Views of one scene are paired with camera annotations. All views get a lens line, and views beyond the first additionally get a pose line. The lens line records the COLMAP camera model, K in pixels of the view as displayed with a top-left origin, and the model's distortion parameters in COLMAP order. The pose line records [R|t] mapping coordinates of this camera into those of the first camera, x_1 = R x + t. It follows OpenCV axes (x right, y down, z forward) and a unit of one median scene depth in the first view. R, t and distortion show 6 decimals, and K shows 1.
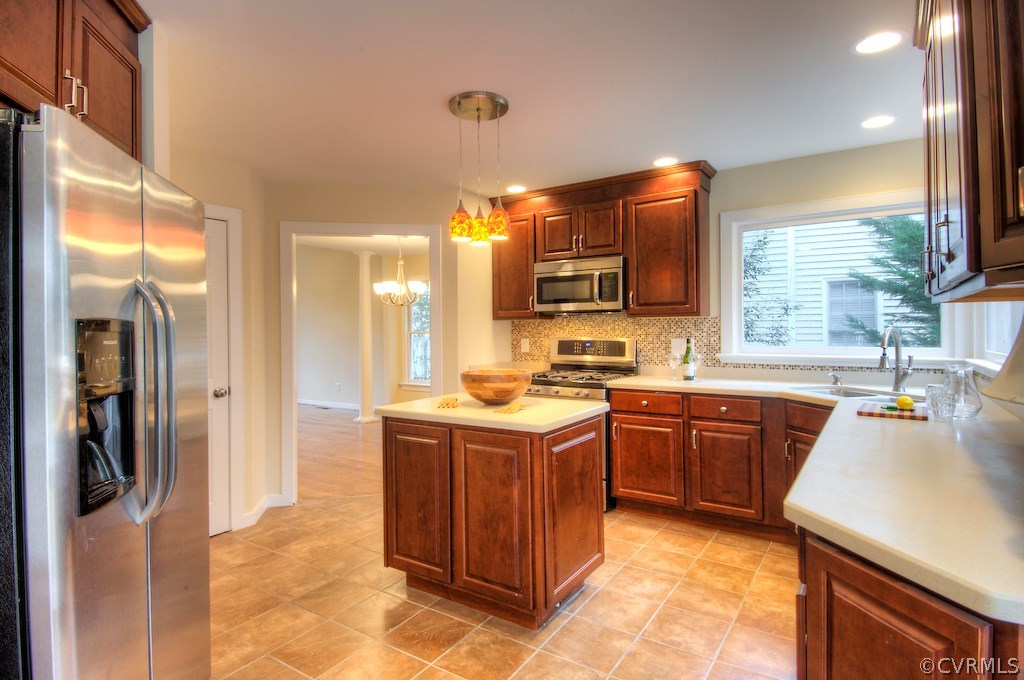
lens RADIAL K [[549.8, 0, 510.3], [0, 549.8, 330.1], [0, 0, 1]] dist [0.022499, -0.016204]
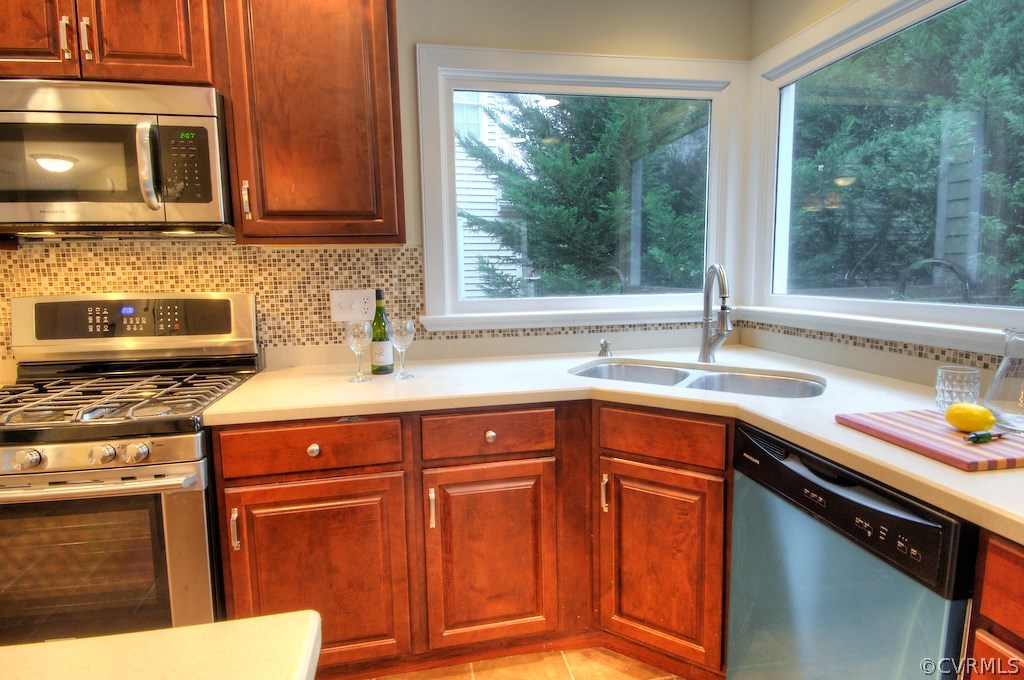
lens RADIAL K [[549.8, 0, 507.8], [0, 549.8, 328.8], [0, 0, 1]] dist [0.022499, -0.016204]
pose [[0.718820, -0.078371, 0.690764, 0.062796], [0.013748, 0.995034, 0.098586, 0.003310], [-0.695060, -0.061369, 0.716328, 0.545097]]
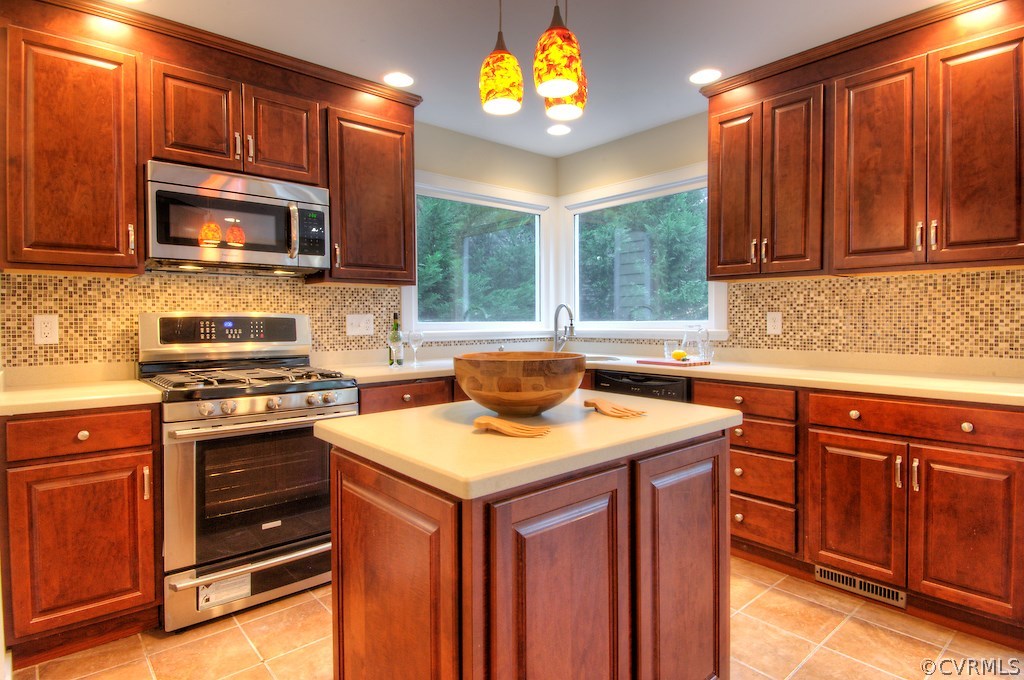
lens RADIAL K [[549.8, 0, 516.0], [0, 549.8, 331.5], [0, 0, 1]] dist [0.022499, -0.016204]
pose [[0.255932, -0.017795, 0.966531, -0.387528], [0.002759, 0.999840, 0.017678, 0.027074], [-0.966691, -0.001858, 0.255940, 0.600768]]
